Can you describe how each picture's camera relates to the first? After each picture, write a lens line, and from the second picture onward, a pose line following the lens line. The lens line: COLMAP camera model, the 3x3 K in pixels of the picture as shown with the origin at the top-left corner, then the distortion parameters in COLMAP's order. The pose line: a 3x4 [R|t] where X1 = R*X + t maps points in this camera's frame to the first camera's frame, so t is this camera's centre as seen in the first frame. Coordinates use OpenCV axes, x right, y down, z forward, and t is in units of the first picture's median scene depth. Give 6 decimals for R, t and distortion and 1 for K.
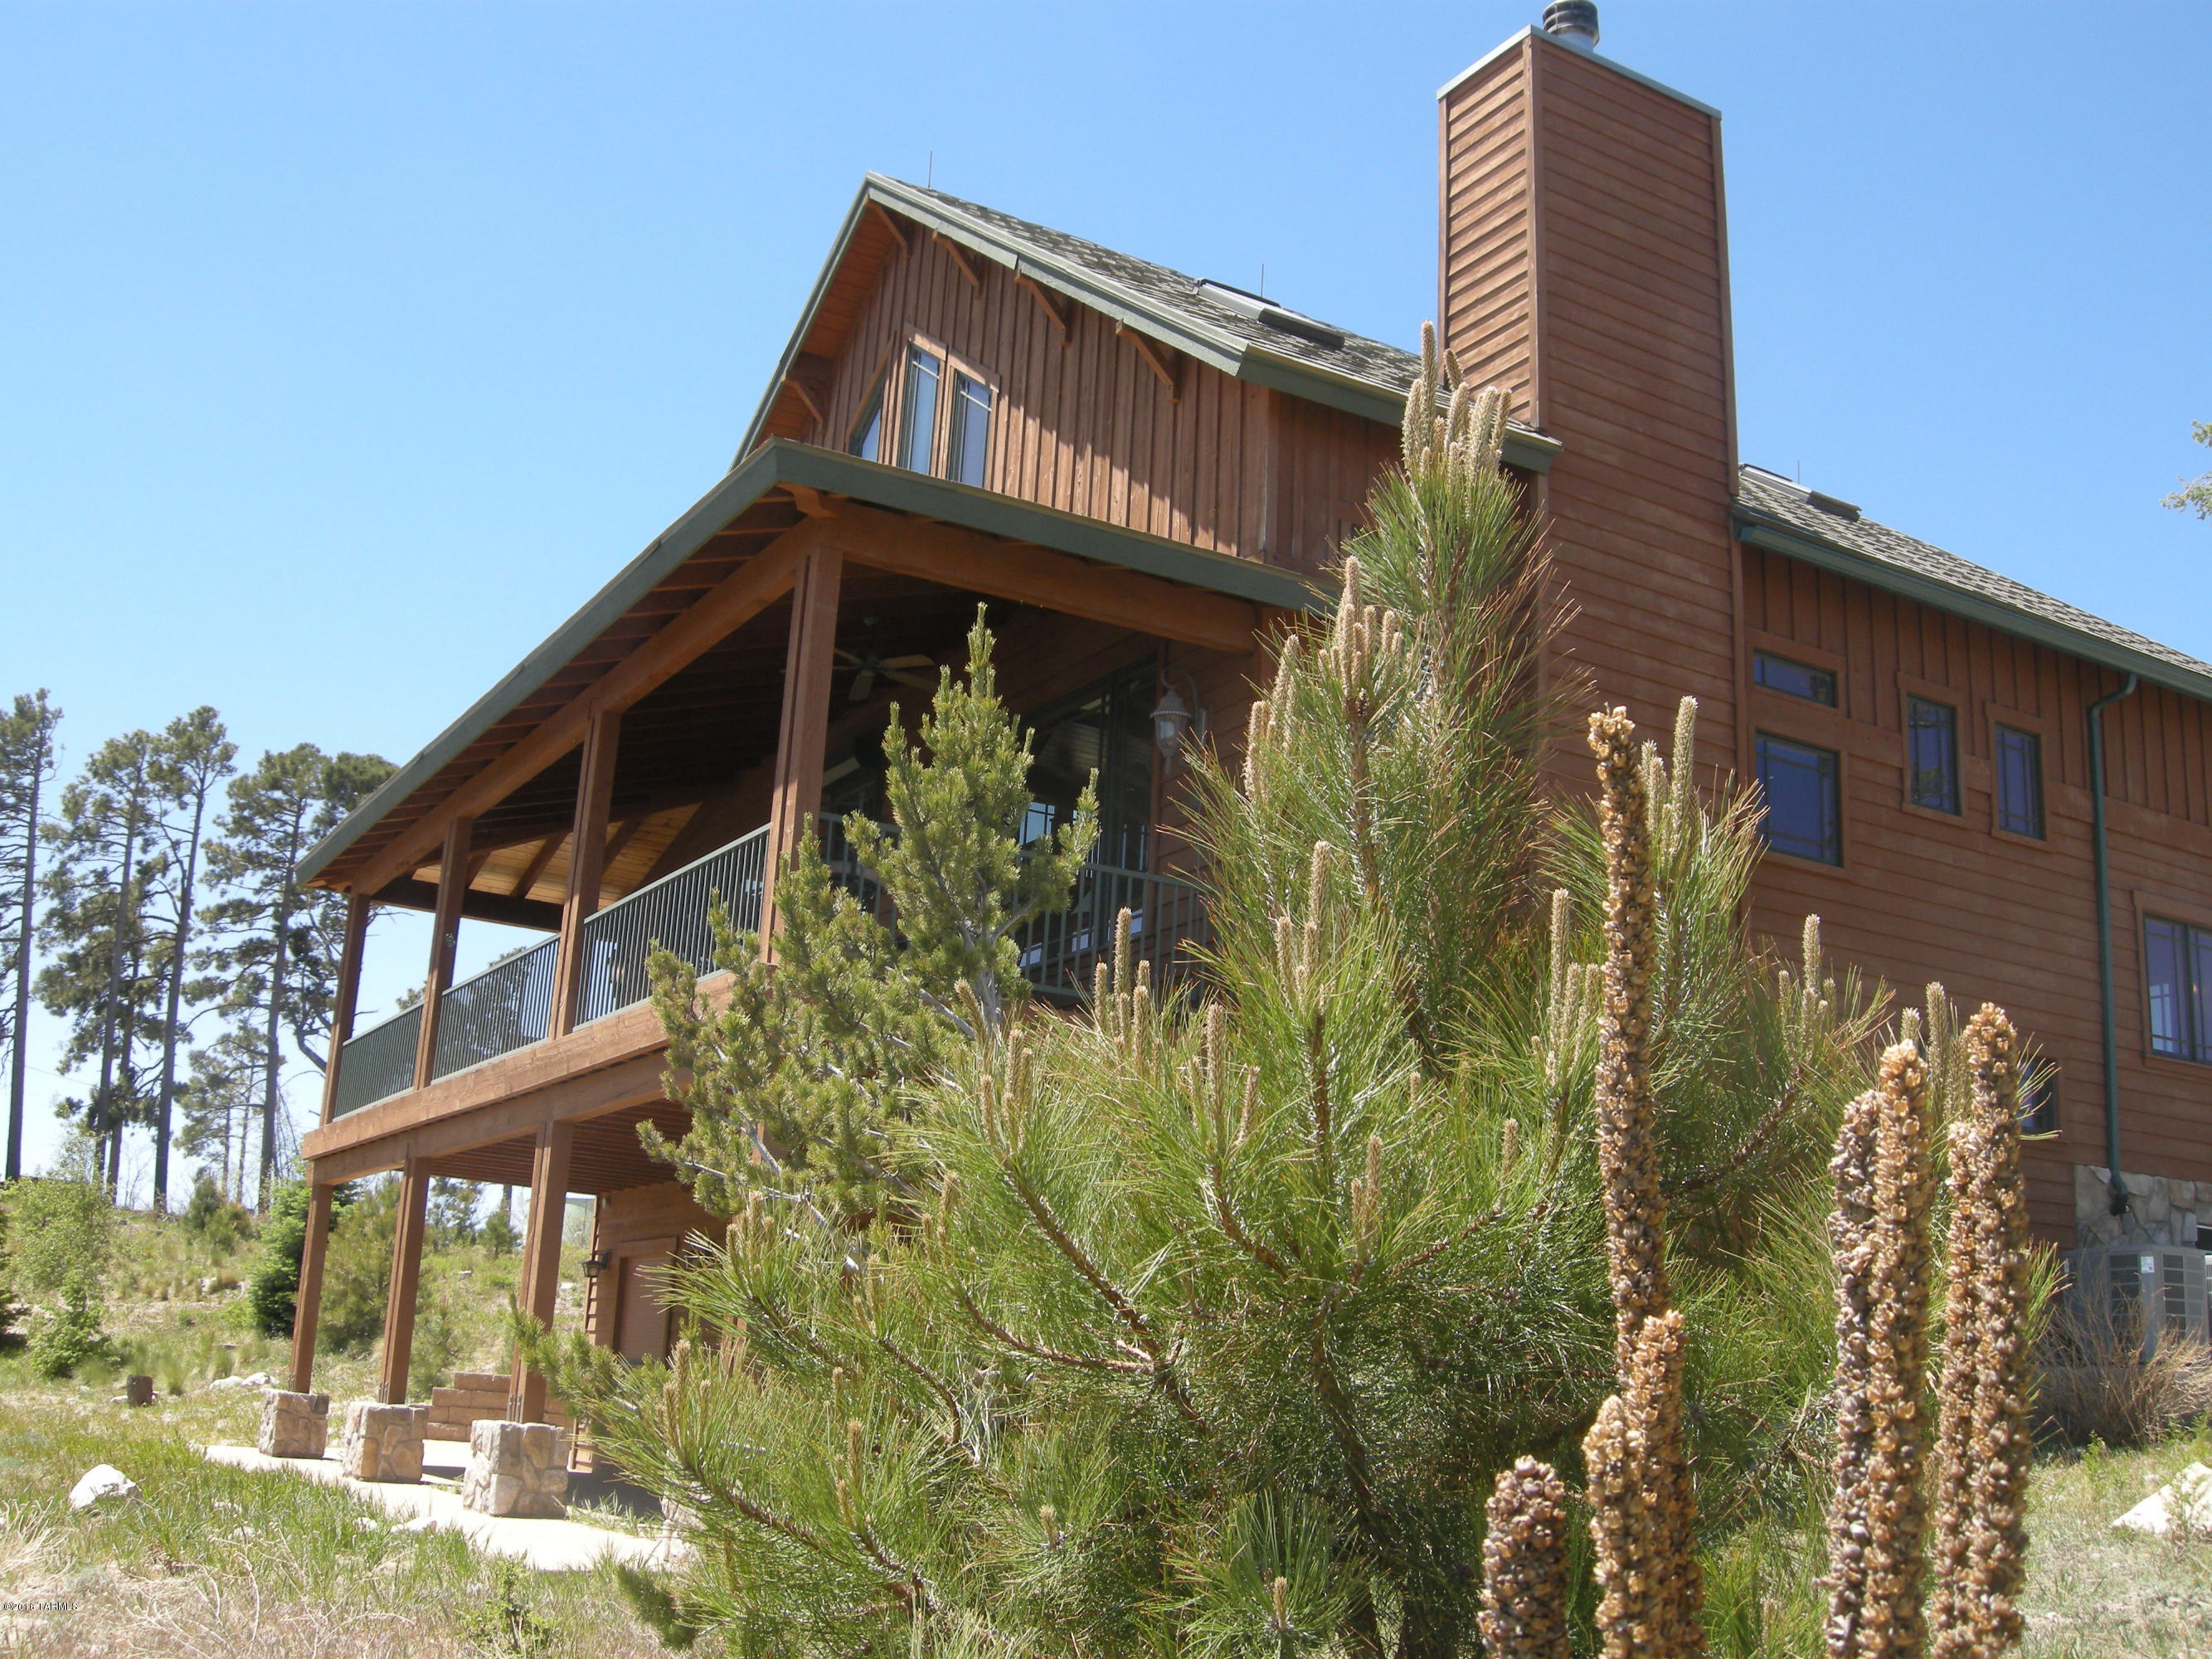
lens RADIAL K [[2225.9, 0, 1104.9], [0, 2225.9, 832.4], [0, 0, 1]] dist [-0.070219, 0.000000]
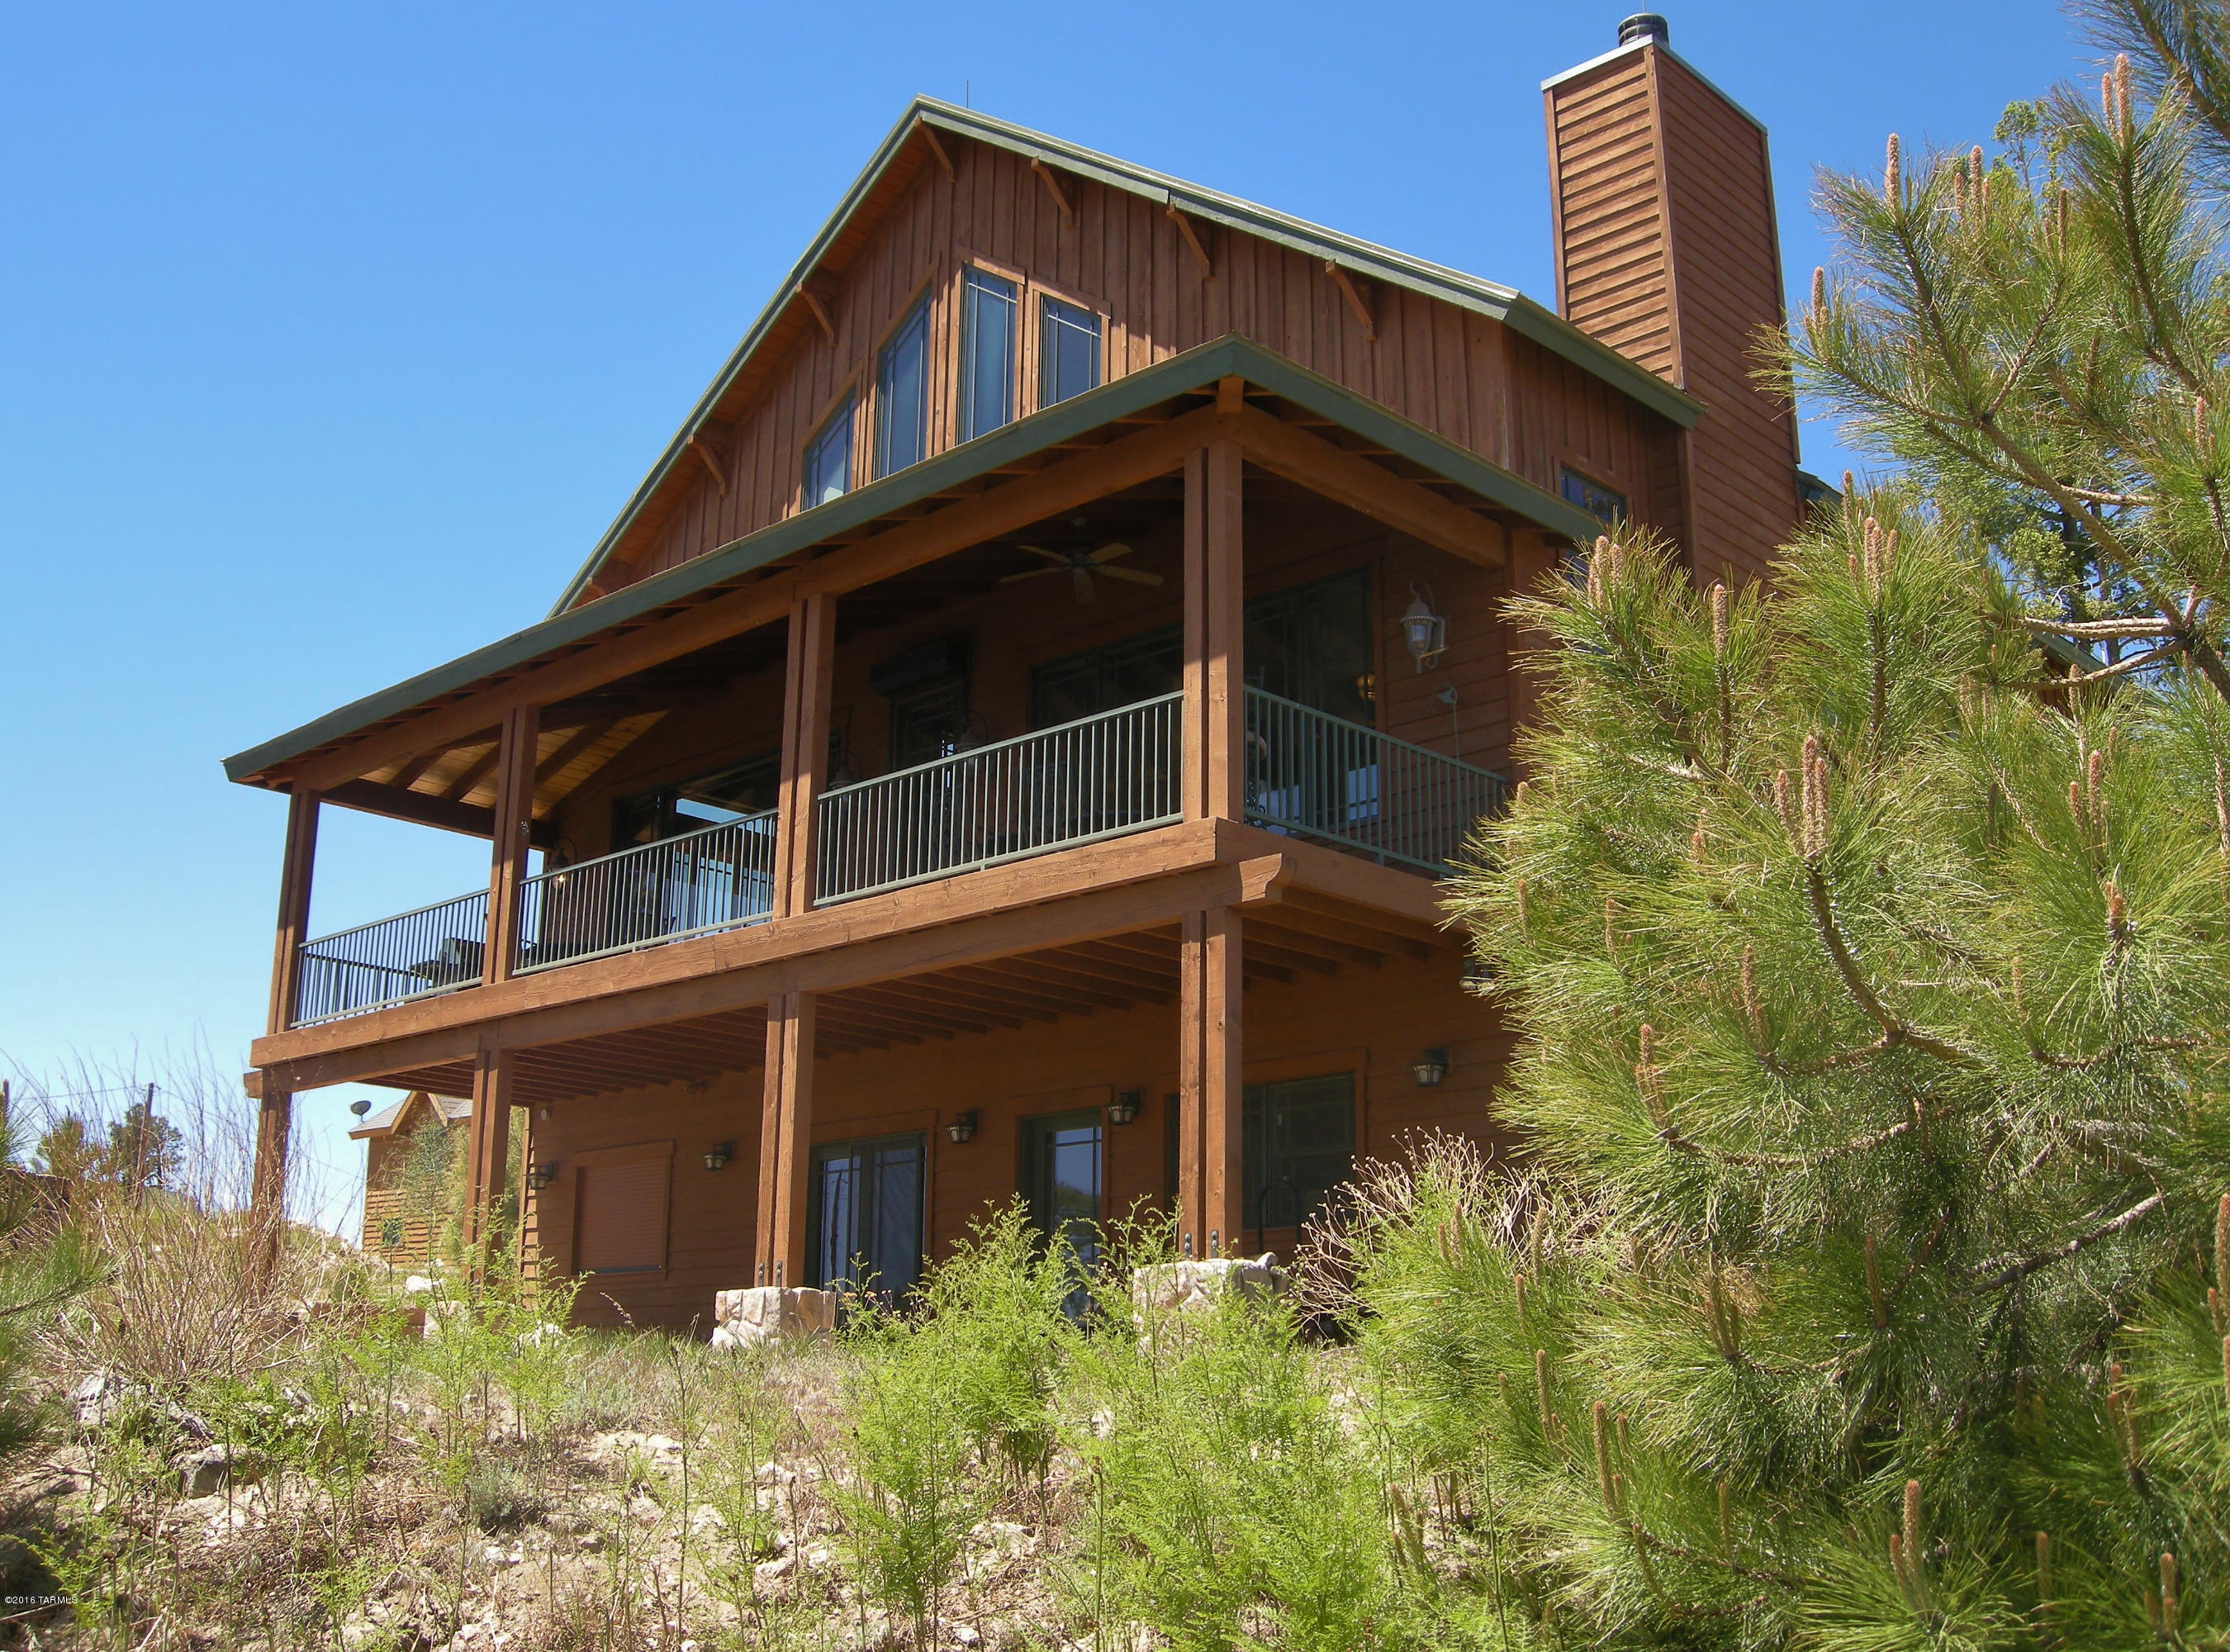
lens RADIAL K [[2244.0, 0, 1120.8], [0, 2244.0, 824.2], [0, 0, 1]] dist [-0.070219, 0.000000]
pose [[0.962197, 0.025128, 0.271192, -0.355174], [-0.026359, 0.999652, 0.000899, 0.043667], [-0.271075, -0.008013, 0.962525, -0.025457]]
